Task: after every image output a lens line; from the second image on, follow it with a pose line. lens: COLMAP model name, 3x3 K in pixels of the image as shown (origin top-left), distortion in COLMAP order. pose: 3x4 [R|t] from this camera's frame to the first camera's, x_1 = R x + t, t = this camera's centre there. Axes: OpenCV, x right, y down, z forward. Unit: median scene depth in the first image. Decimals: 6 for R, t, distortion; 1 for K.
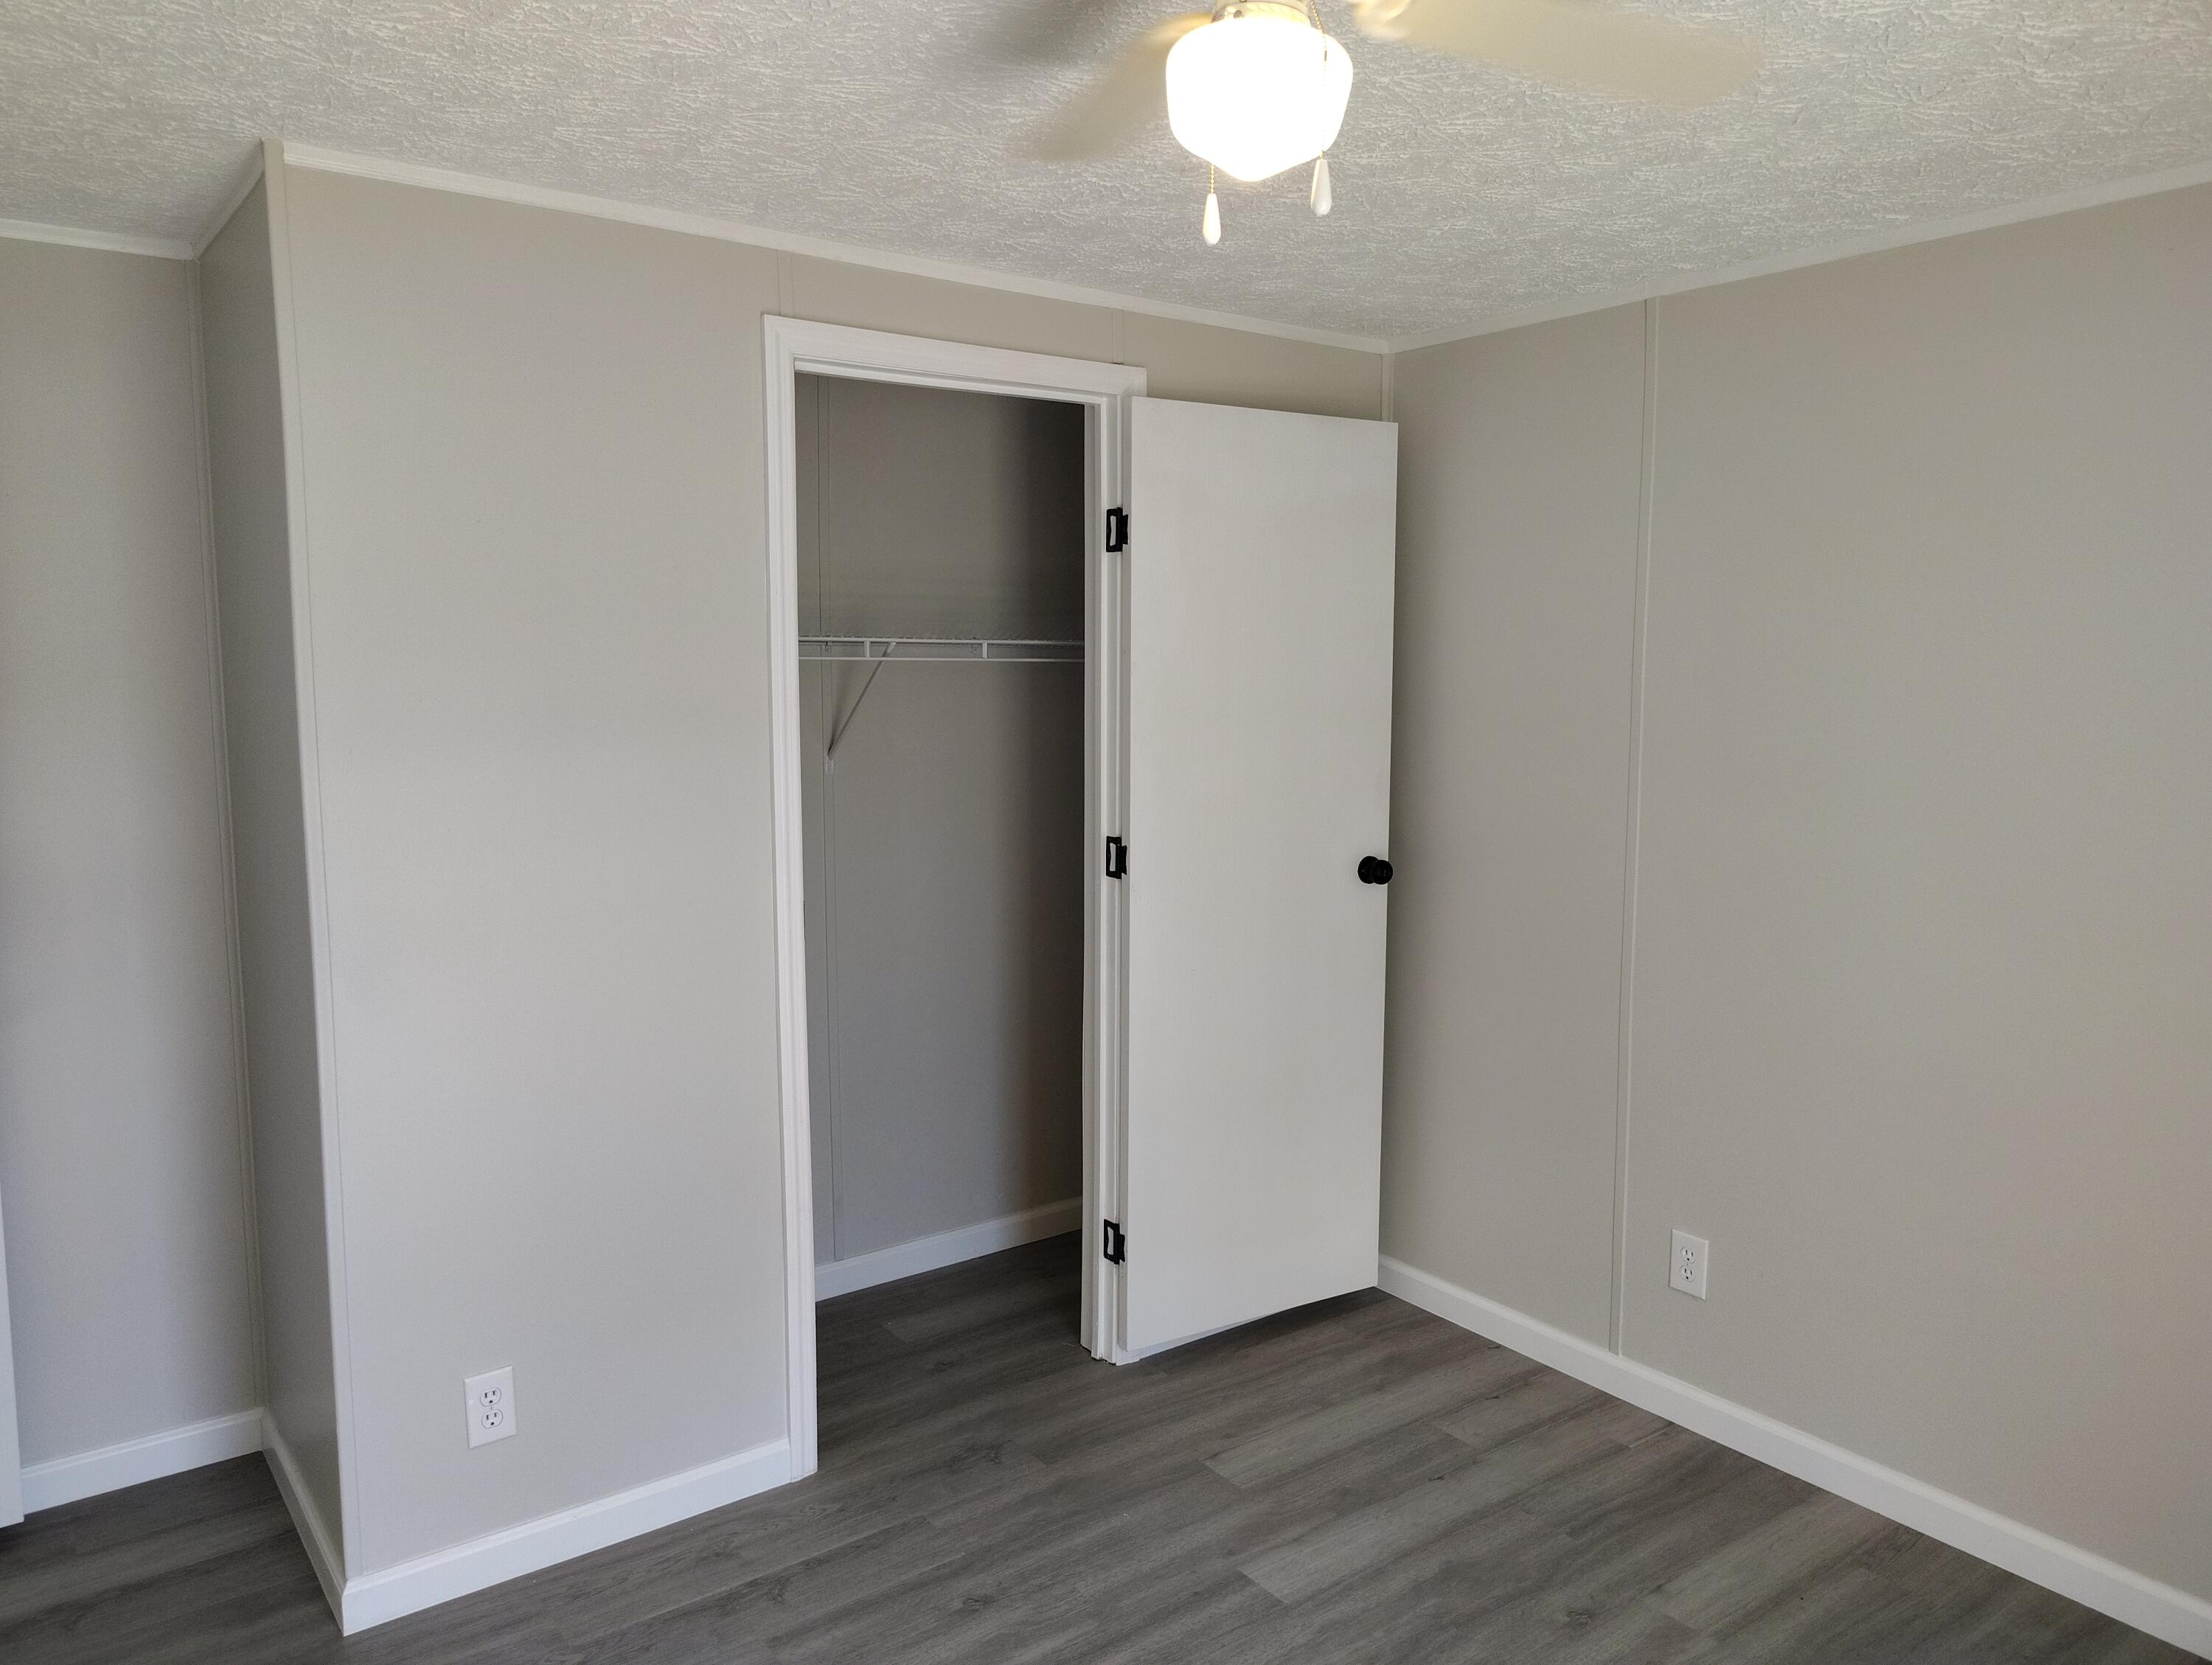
lens RADIAL K [[1526.7, 0, 1079.3], [0, 1526.7, 825.5], [0, 0, 1]] dist [0.028247, -0.028658]
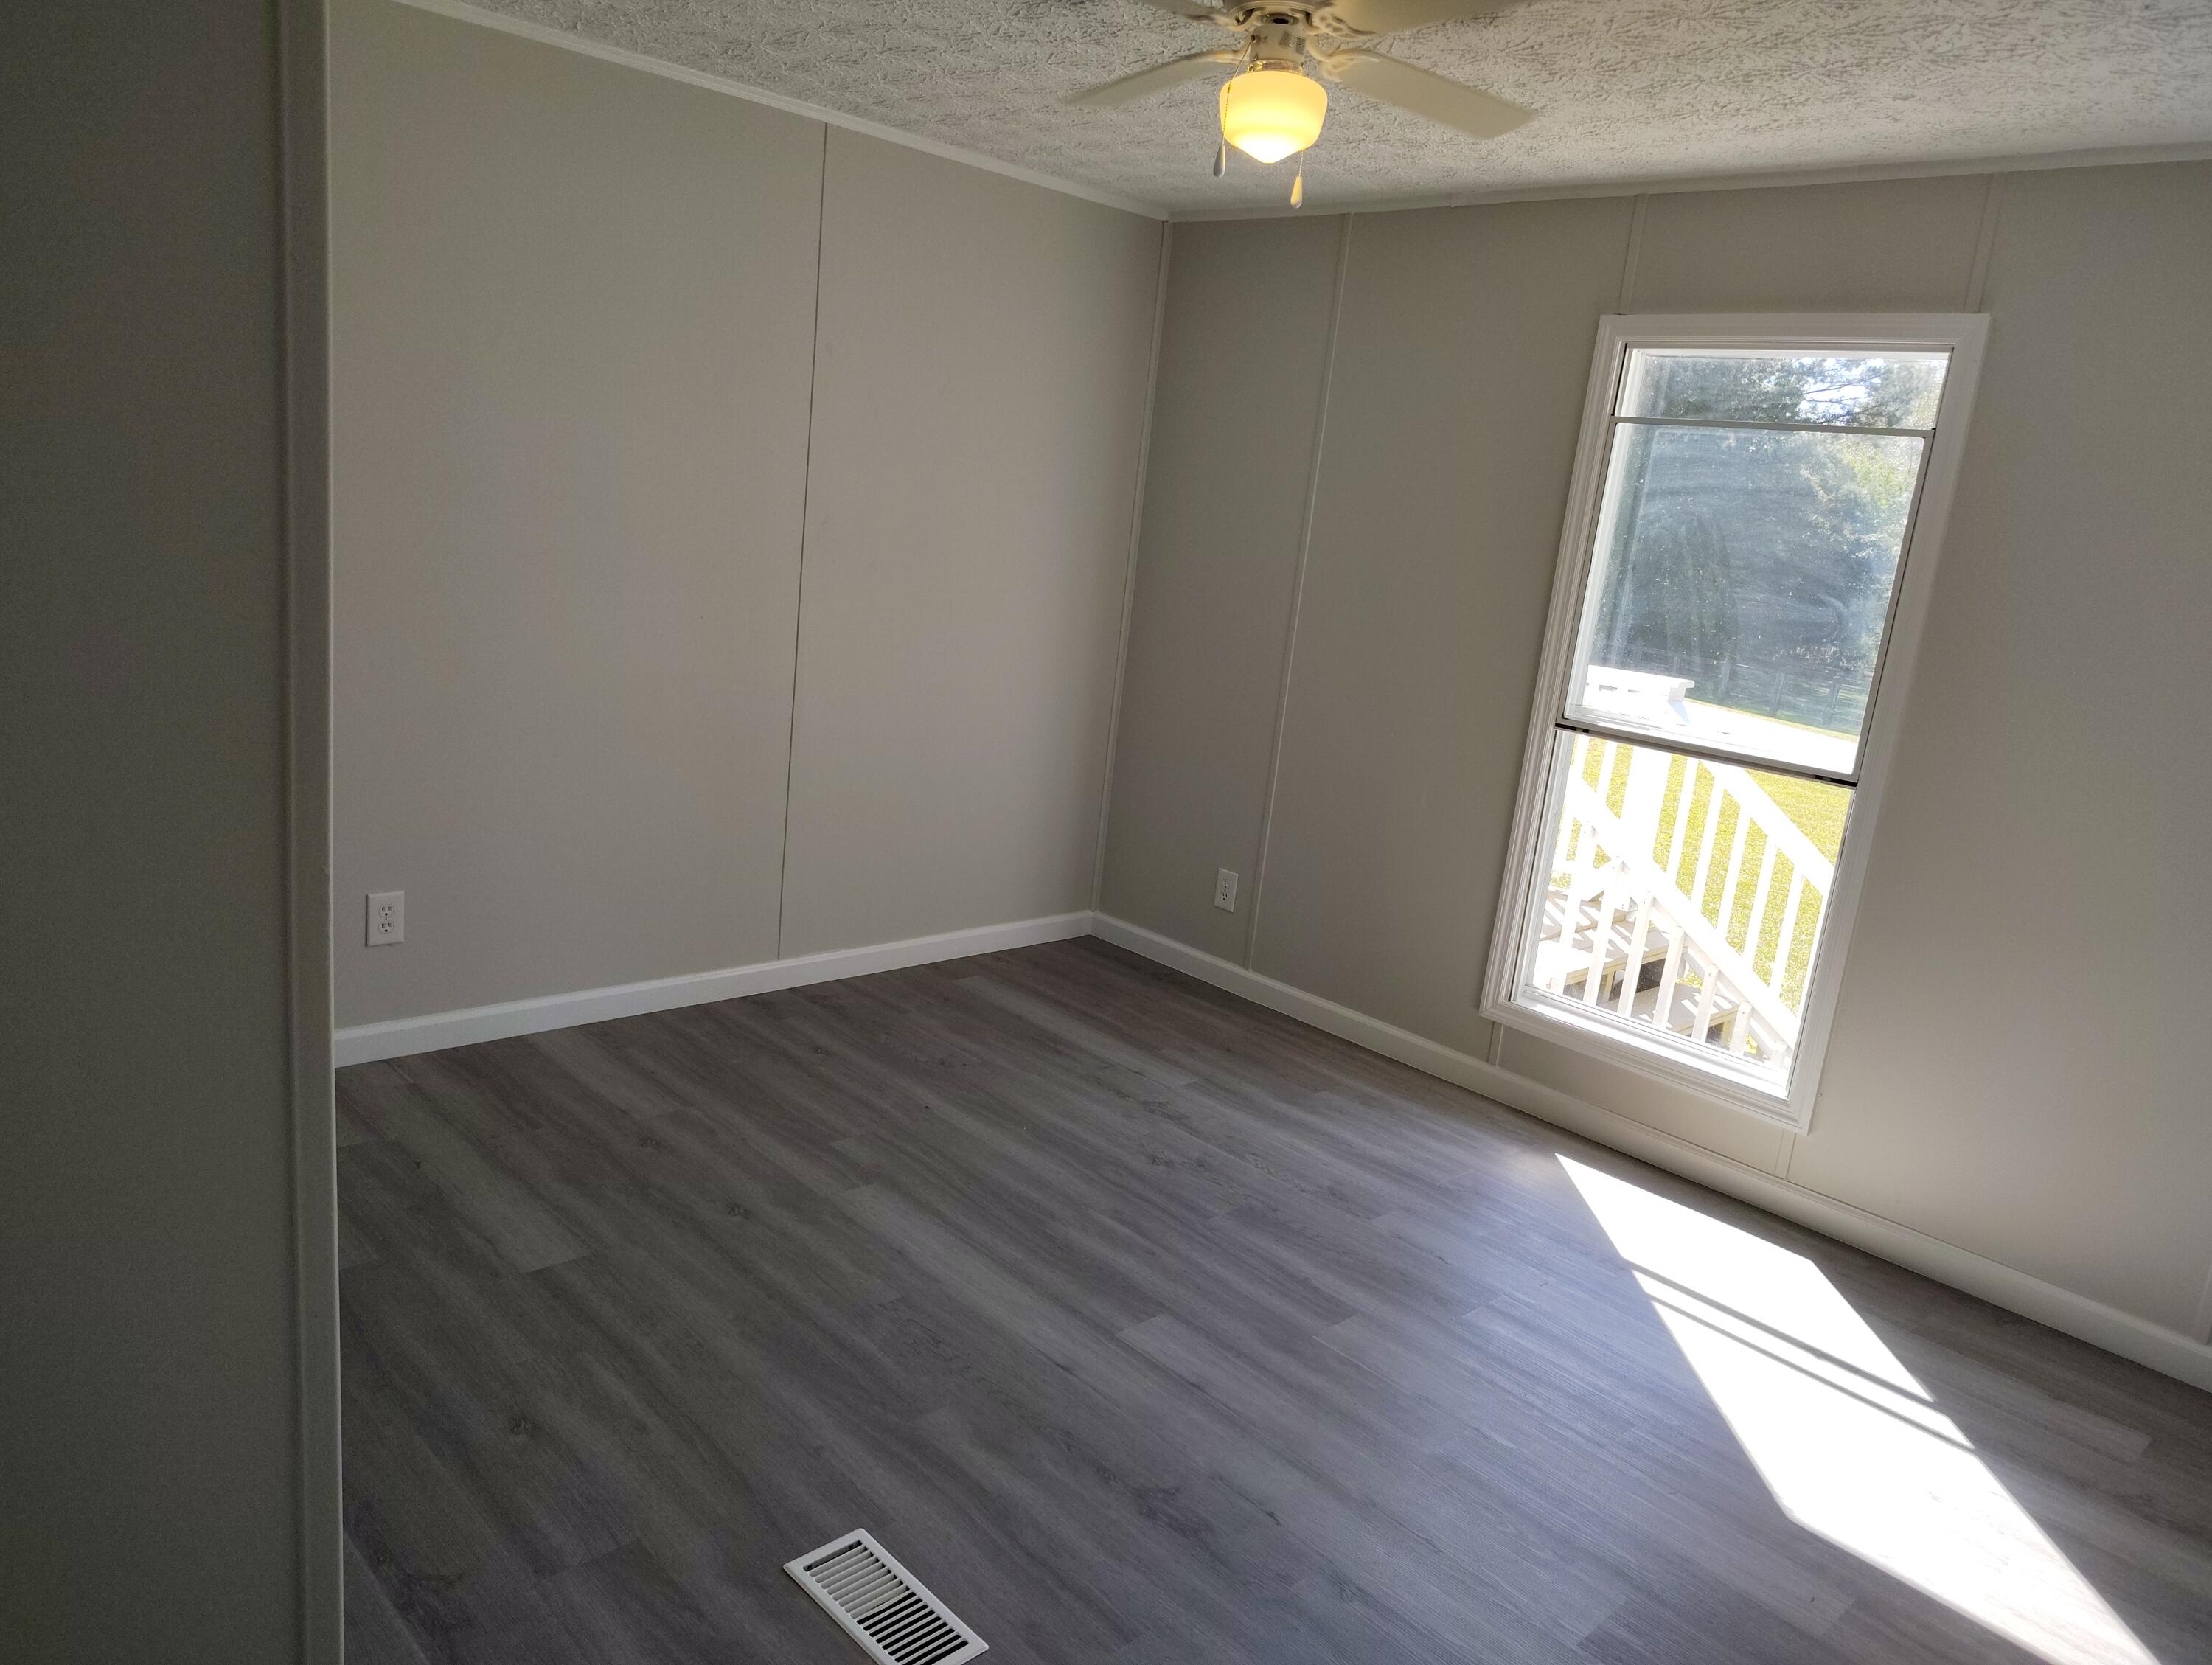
lens RADIAL K [[1526.7, 0, 1079.3], [0, 1526.7, 825.5], [0, 0, 1]] dist [0.028247, -0.028658]
pose [[-0.109253, -0.236546, 0.965458, -0.881850], [0.005742, 0.971106, 0.238579, -0.056769], [-0.993997, 0.031609, -0.104738, 0.735161]]
